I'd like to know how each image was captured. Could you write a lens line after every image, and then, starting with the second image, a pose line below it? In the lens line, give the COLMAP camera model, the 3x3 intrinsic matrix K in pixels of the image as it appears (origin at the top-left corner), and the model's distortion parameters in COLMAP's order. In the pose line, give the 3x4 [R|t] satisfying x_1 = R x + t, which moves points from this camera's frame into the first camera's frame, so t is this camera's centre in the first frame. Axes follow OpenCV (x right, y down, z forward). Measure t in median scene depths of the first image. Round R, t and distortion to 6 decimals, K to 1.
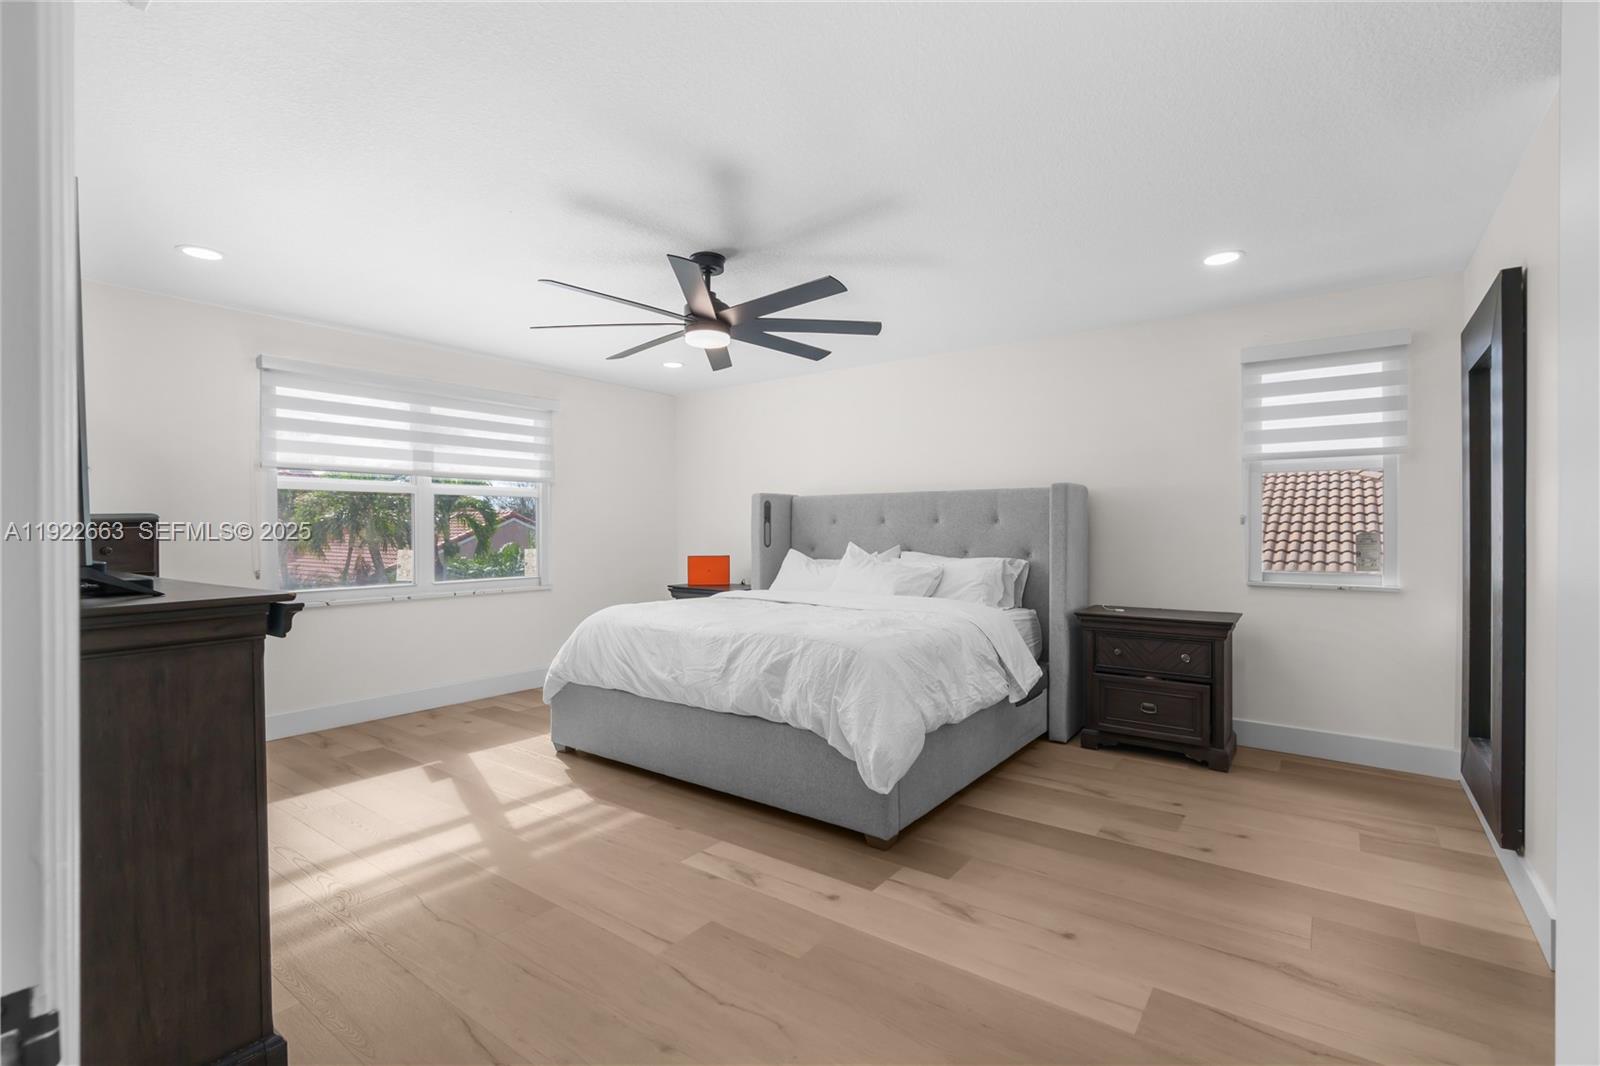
lens RADIAL K [[721.3, 0, 789.9], [0, 721.3, 530.3], [0, 0, 1]] dist [-0.011947, 0.004818]
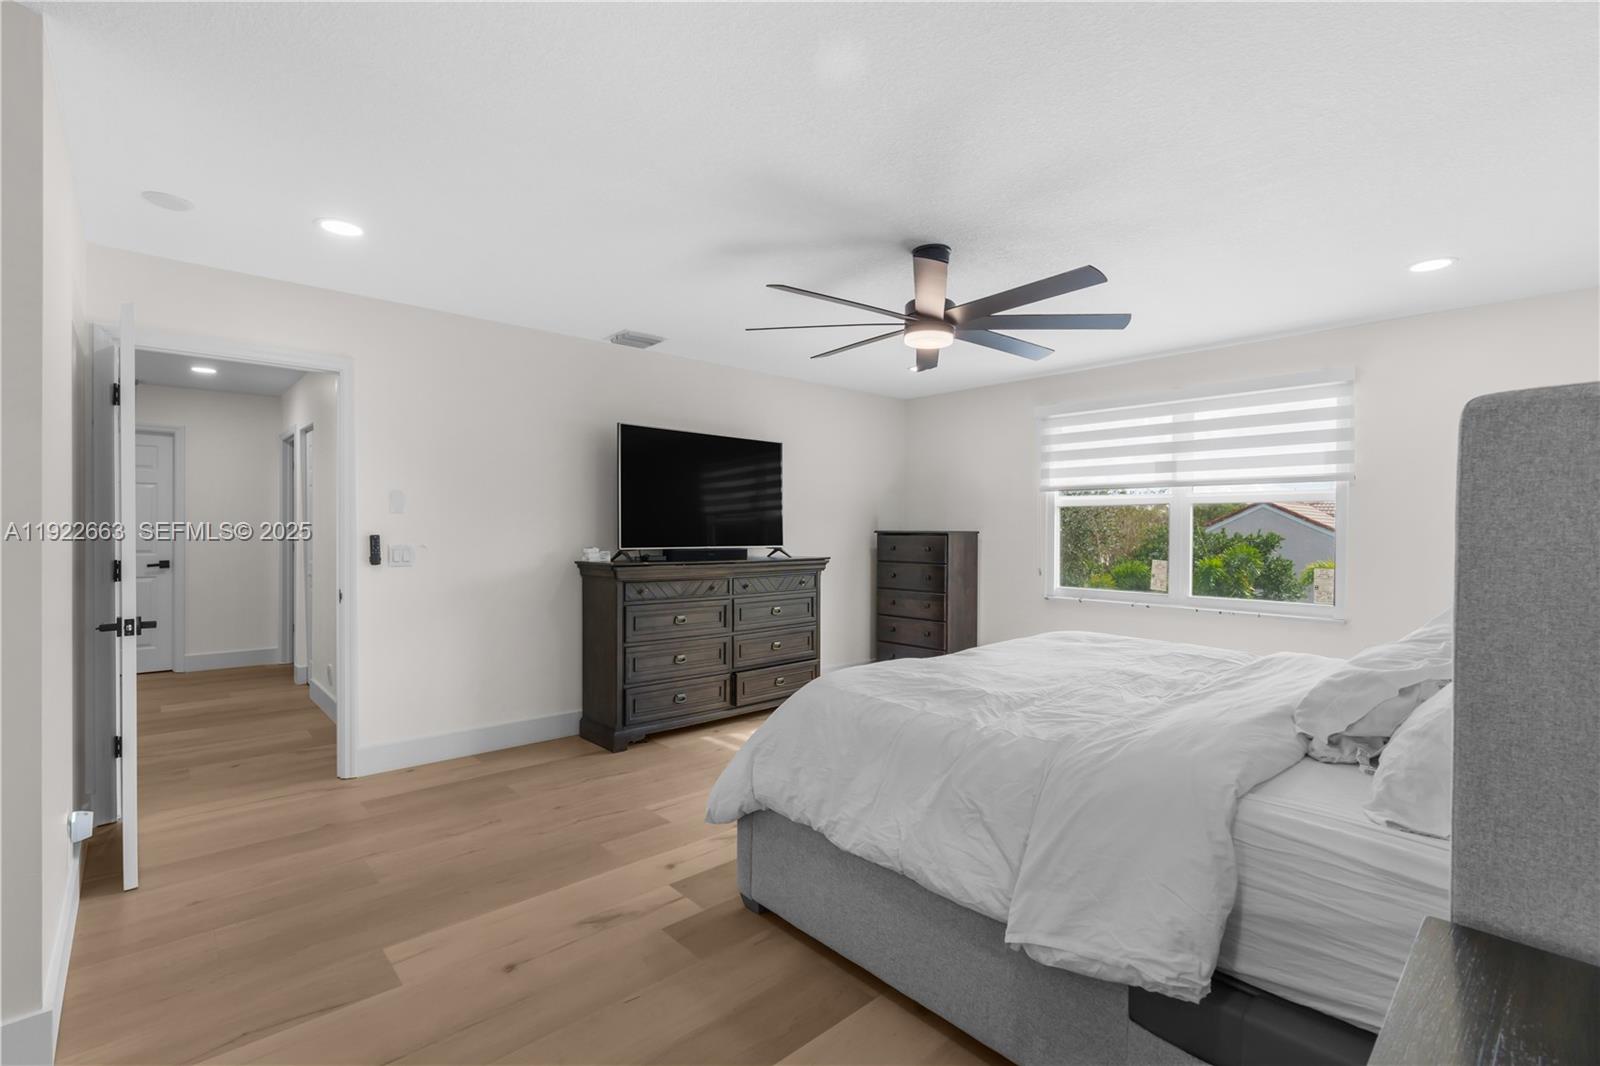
lens RADIAL K [[711.6, 0, 800.0], [0, 711.6, 533.0], [0, 0, 1]] dist [-0.001524, -0.000233]
pose [[-0.172416, 0.008857, -0.984984, 0.818043], [-0.010429, 0.999887, 0.010816, -0.025169], [0.984969, 0.012137, -0.172304, 1.000264]]
